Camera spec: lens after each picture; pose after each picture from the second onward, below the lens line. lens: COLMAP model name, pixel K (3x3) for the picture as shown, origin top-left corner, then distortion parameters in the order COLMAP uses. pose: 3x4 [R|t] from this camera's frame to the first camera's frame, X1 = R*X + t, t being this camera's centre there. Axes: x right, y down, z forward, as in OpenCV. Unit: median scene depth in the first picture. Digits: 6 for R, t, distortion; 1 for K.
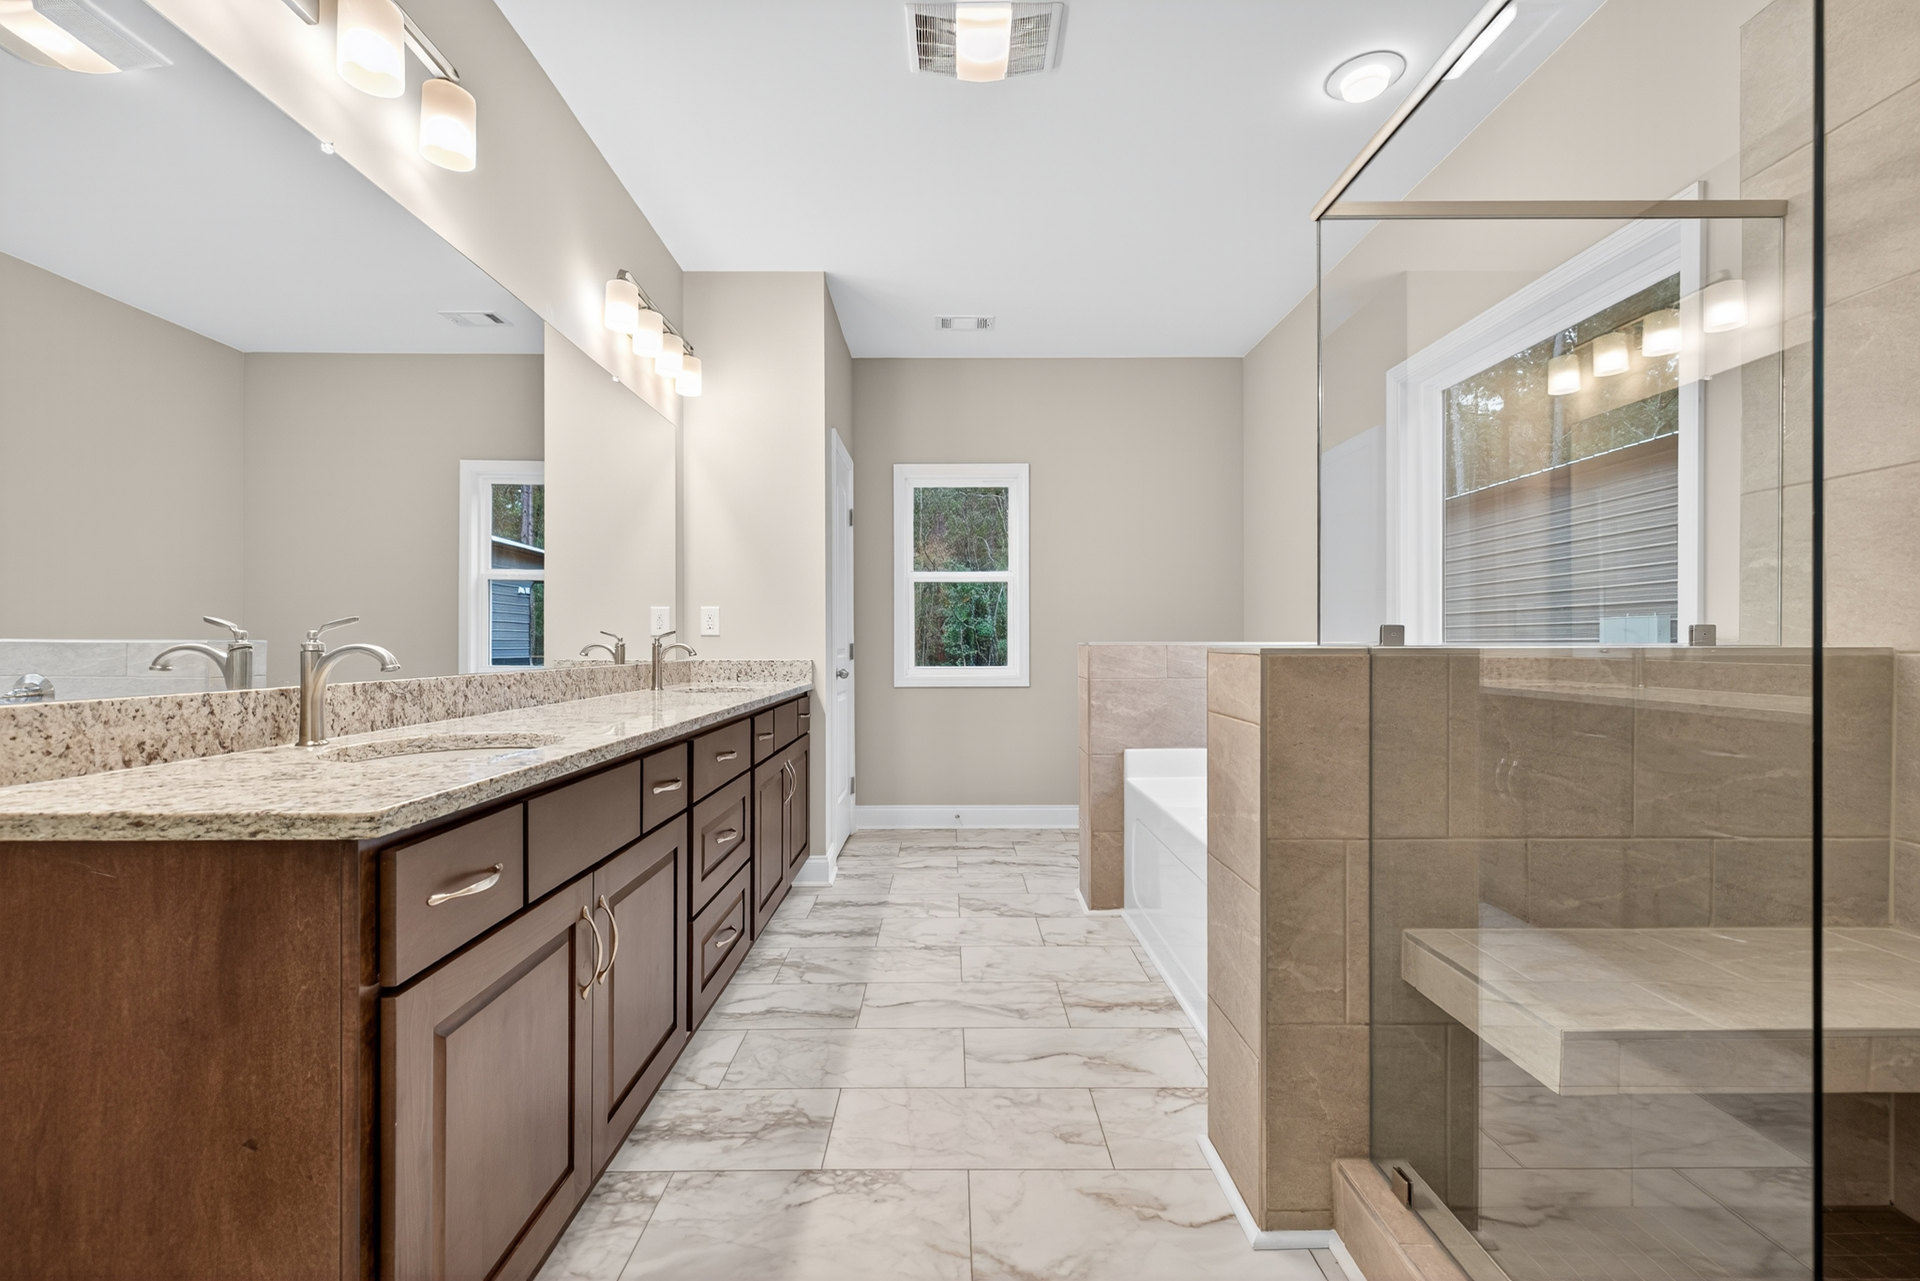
lens RADIAL K [[791.2, 0, 948.4], [0, 791.2, 639.4], [0, 0, 1]] dist [0.010290, -0.002354]
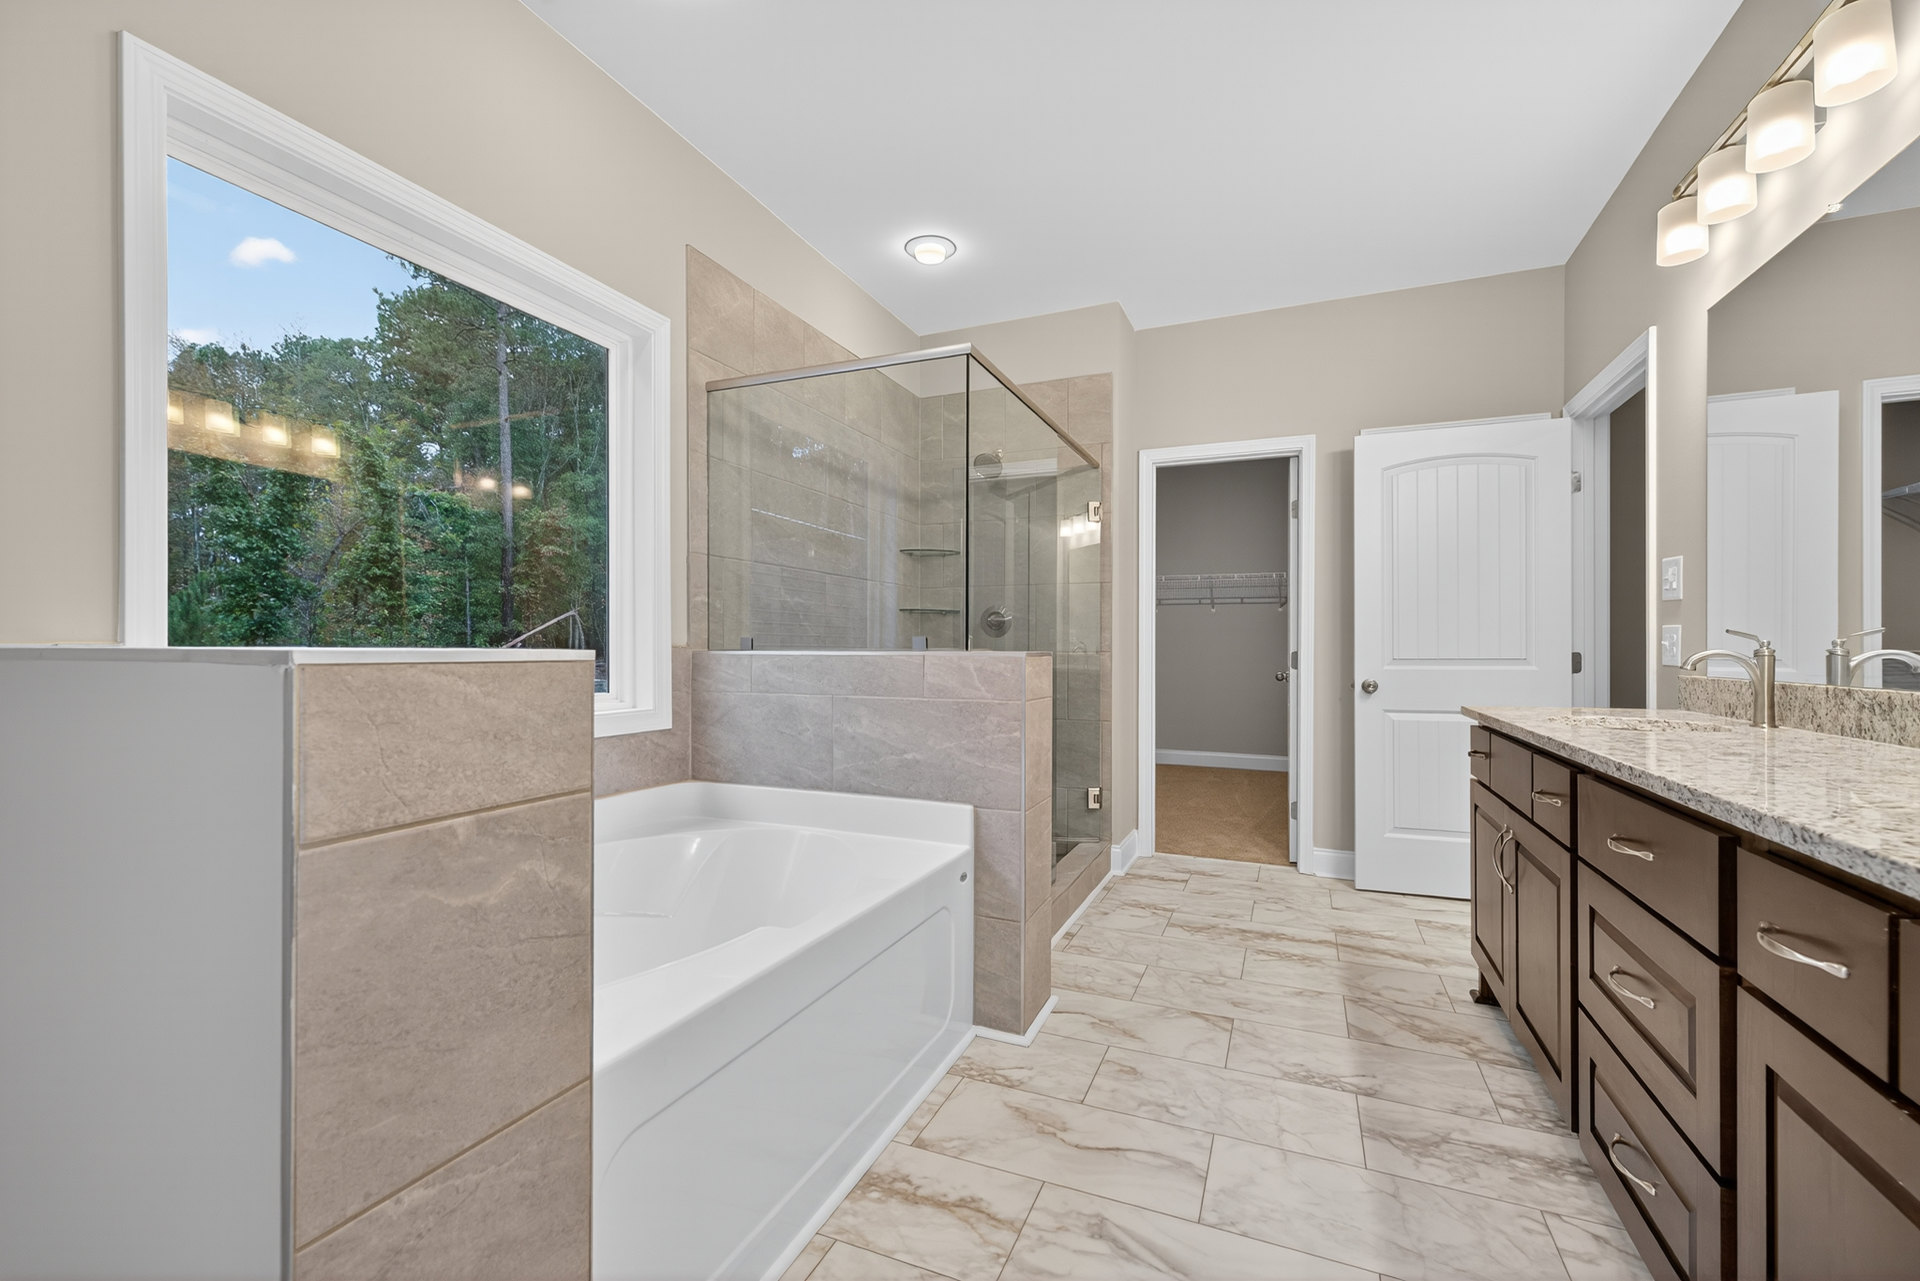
lens RADIAL K [[791.2, 0, 961.4], [0, 791.2, 650.5], [0, 0, 1]] dist [0.010290, -0.002354]
pose [[-0.920483, -0.001315, 0.390781, -0.071834], [-0.001829, 0.999998, -0.000943, 0.007591], [-0.390779, -0.001583, -0.920483, 2.072749]]
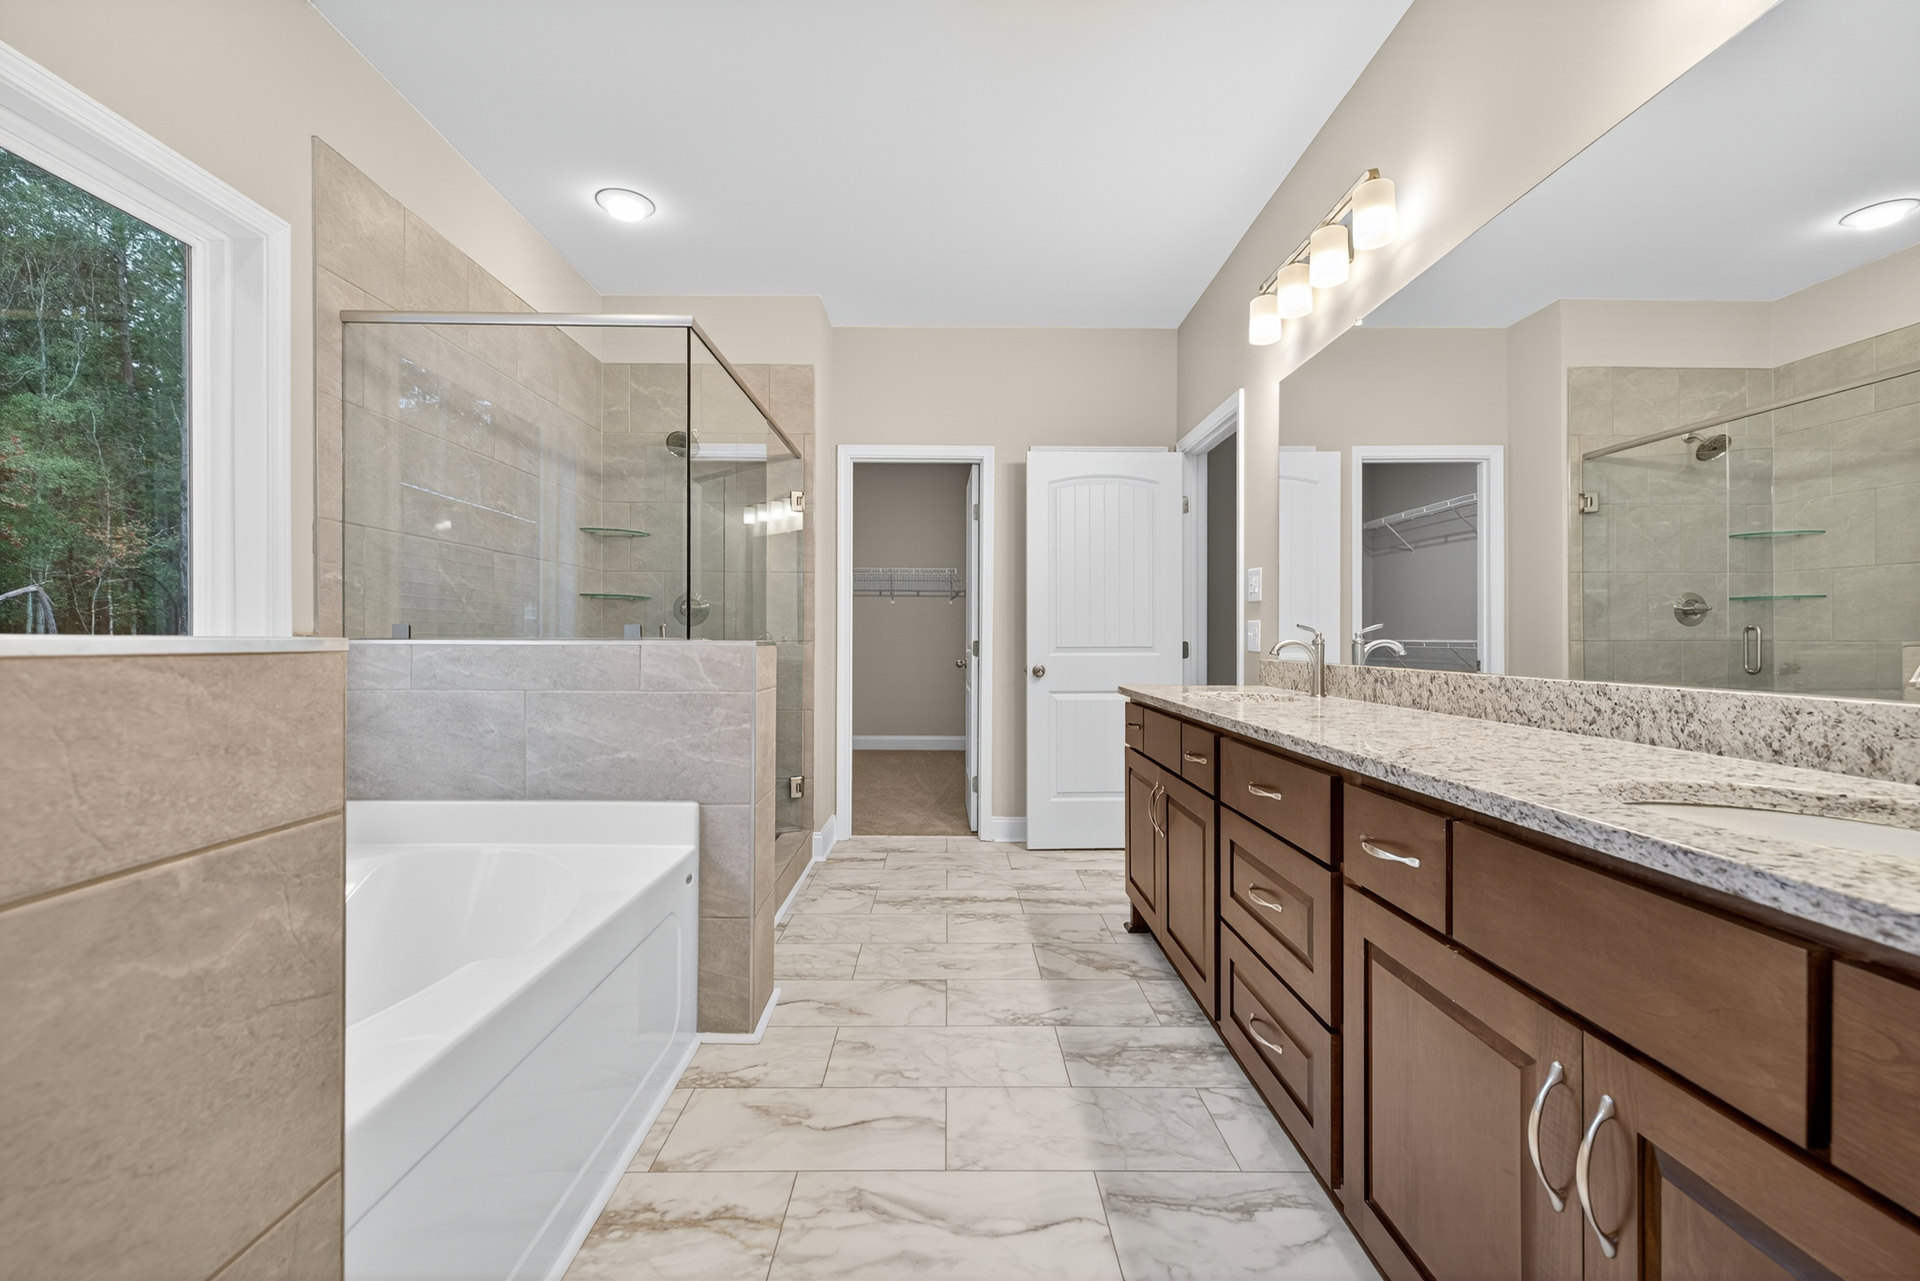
lens RADIAL K [[791.2, 0, 946.0], [0, 791.2, 641.0], [0, 0, 1]] dist [0.010290, -0.002354]
pose [[-0.999998, -0.001650, 0.000550, 0.023359], [-0.001650, 0.999999, -0.000410, 0.008155], [-0.000549, -0.000411, -1.000000, 2.105608]]
